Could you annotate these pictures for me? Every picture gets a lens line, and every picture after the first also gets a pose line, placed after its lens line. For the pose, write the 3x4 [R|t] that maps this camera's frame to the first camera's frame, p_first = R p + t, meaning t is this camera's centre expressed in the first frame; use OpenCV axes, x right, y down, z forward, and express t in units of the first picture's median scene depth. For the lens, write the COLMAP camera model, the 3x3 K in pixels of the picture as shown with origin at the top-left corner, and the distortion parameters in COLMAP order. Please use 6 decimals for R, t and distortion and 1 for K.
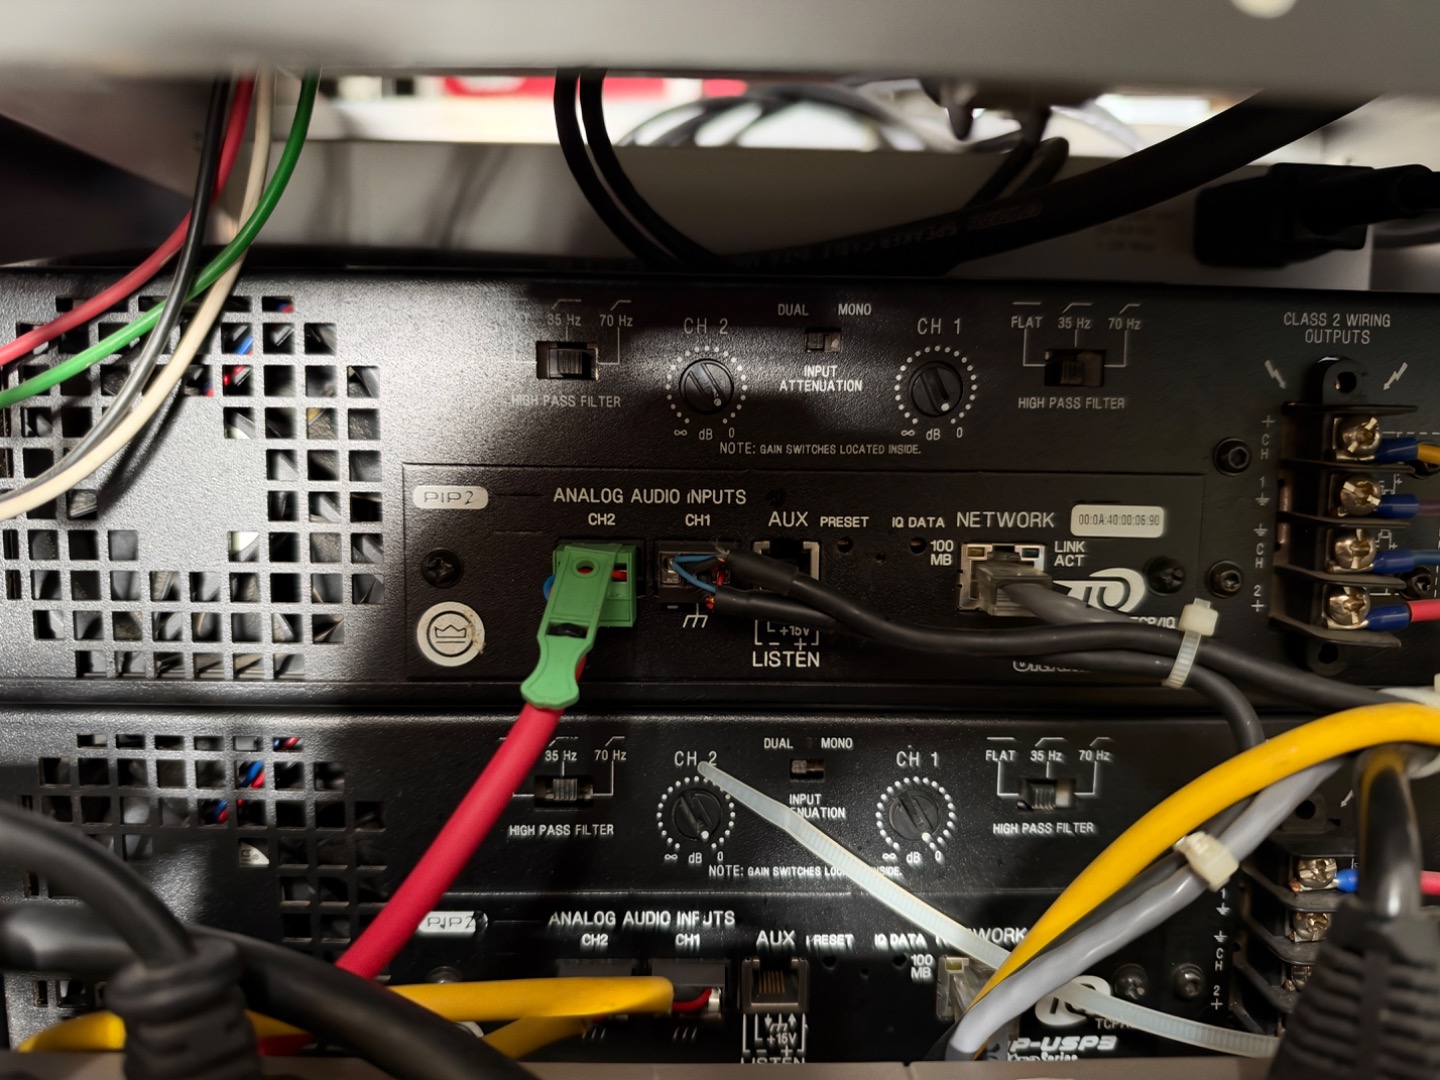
lens RADIAL K [[1023.1, 0, 715.0], [0, 1023.1, 527.6], [0, 0, 1]] dist [-0.003922, -0.002611]
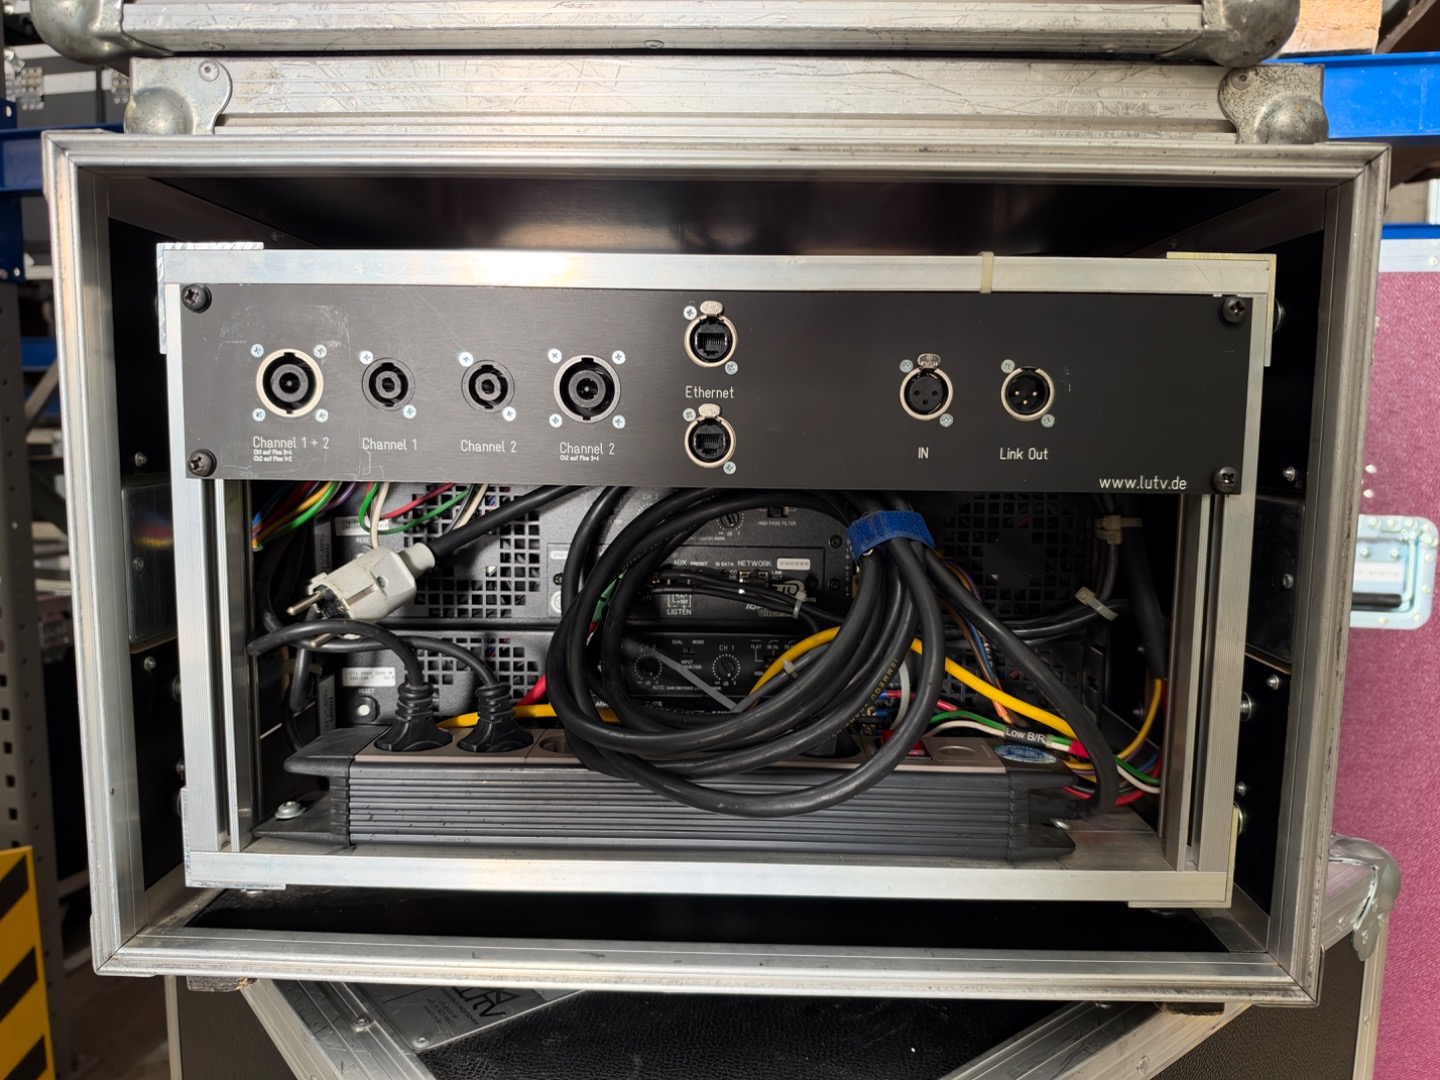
lens RADIAL K [[1023.1, 0, 726.4], [0, 1023.1, 539.7], [0, 0, 1]] dist [-0.003922, -0.002611]
pose [[0.999896, 0.004119, -0.013830, 0.241353], [-0.003972, 0.999935, 0.010672, -0.103646], [0.013873, -0.010615, 0.999847, -1.862651]]
